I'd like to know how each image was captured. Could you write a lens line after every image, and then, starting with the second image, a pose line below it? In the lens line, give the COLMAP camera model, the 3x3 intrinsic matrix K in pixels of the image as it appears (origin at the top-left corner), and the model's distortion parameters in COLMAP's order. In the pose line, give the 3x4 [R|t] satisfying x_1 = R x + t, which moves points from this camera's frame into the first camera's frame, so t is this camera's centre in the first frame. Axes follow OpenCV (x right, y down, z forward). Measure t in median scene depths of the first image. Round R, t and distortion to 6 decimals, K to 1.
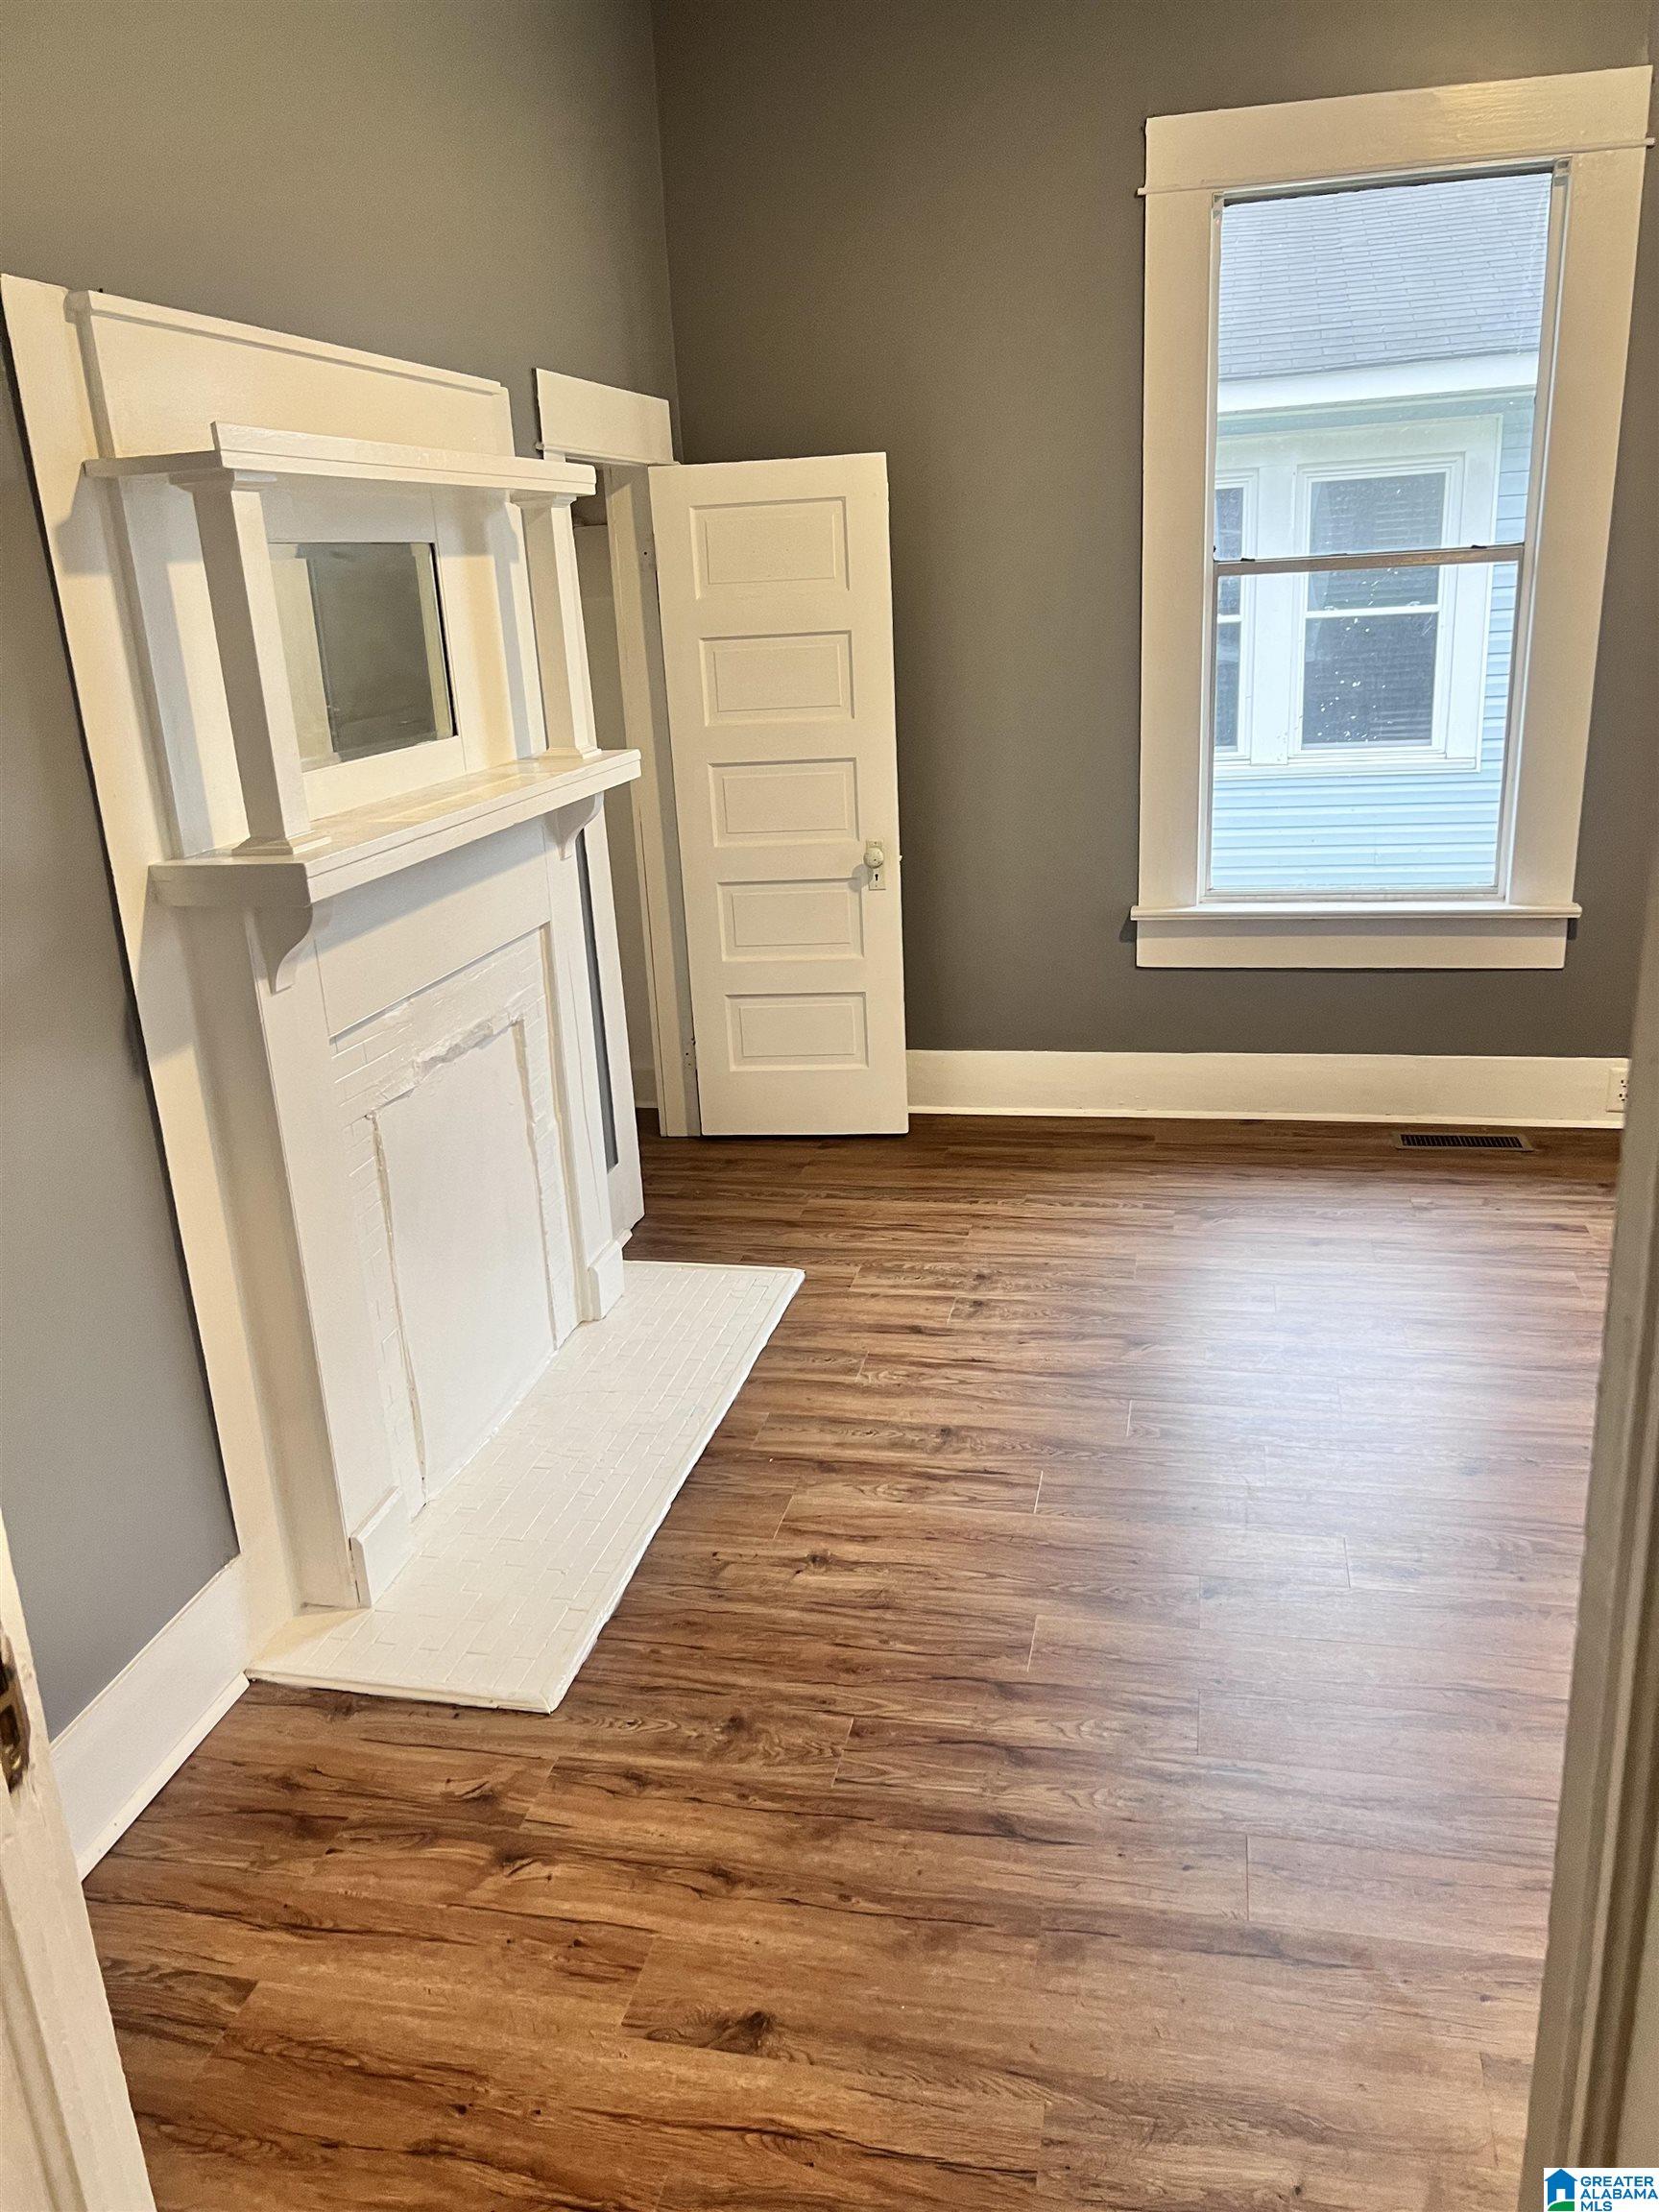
lens RADIAL K [[1666.4, 0, 824.6], [0, 1666.4, 1103.7], [0, 0, 1]] dist [-0.006334, -0.008075]
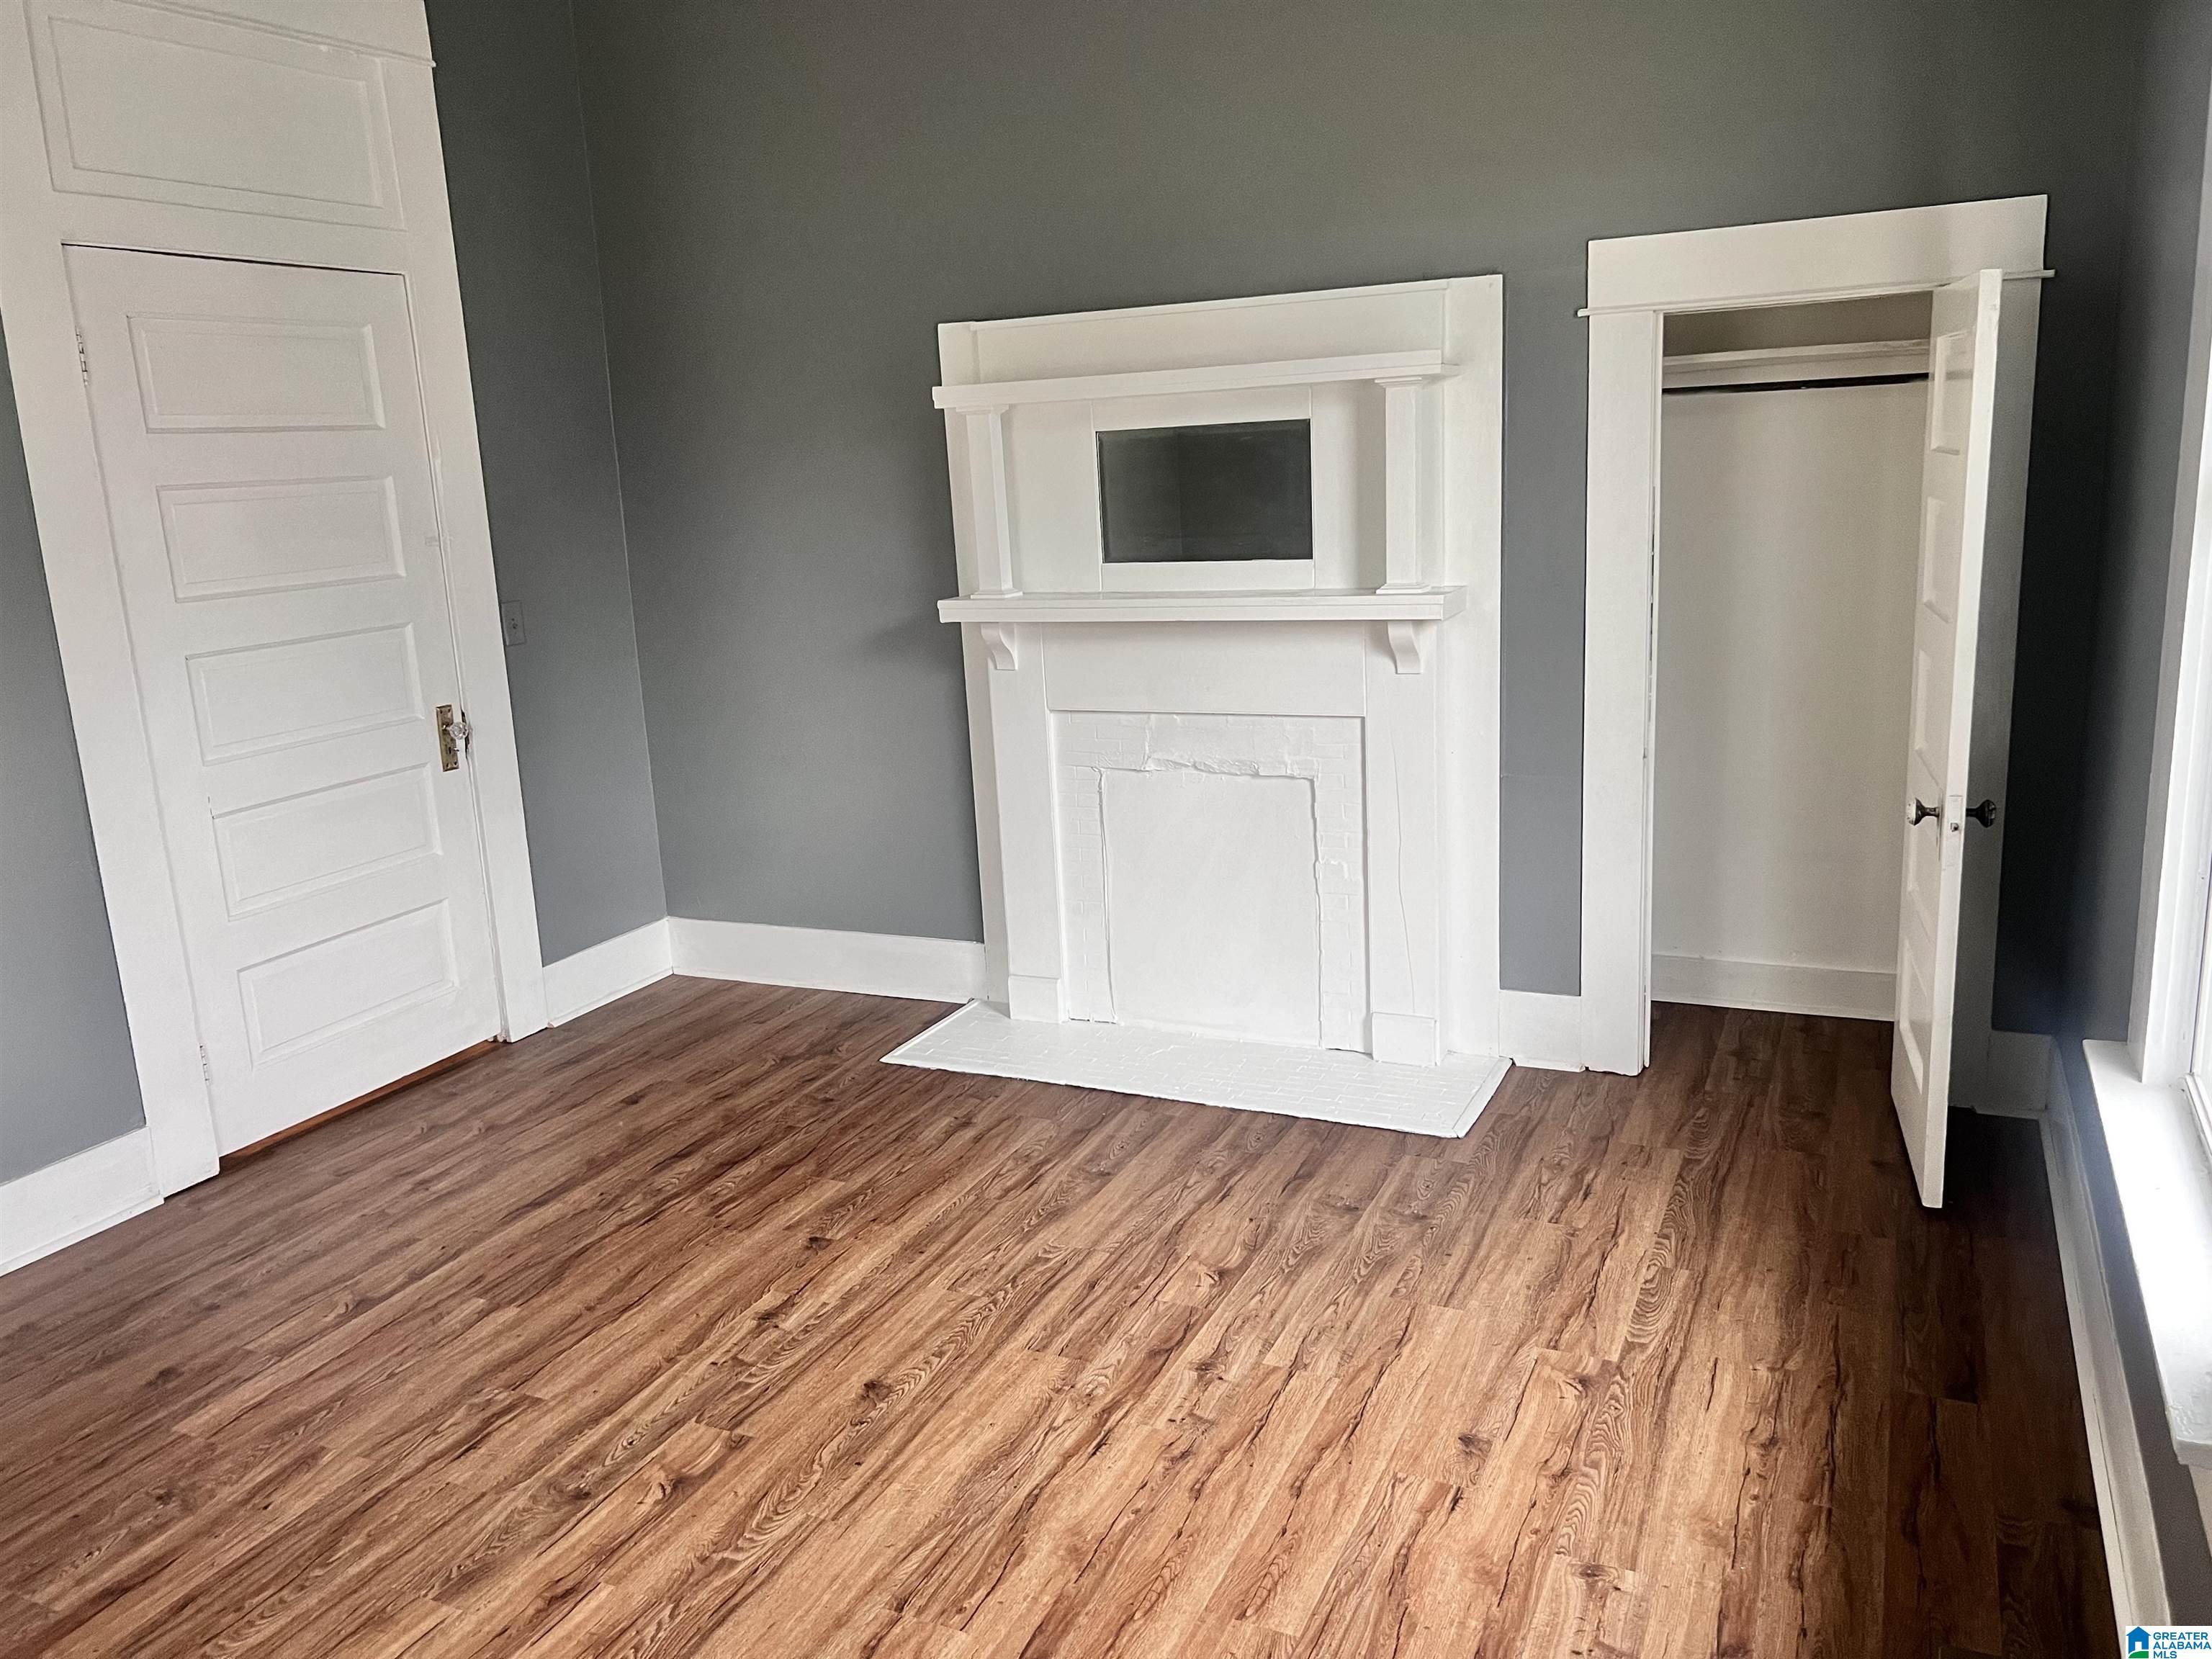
lens RADIAL K [[1666.4, 0, 1103.0], [0, 1666.4, 828.7], [0, 0, 1]] dist [-0.006334, -0.008075]
pose [[-0.213207, 0.285590, -0.934335, 1.147892], [-0.241069, 0.911377, 0.333582, -0.436811], [0.946799, 0.296361, -0.125466, 1.109416]]
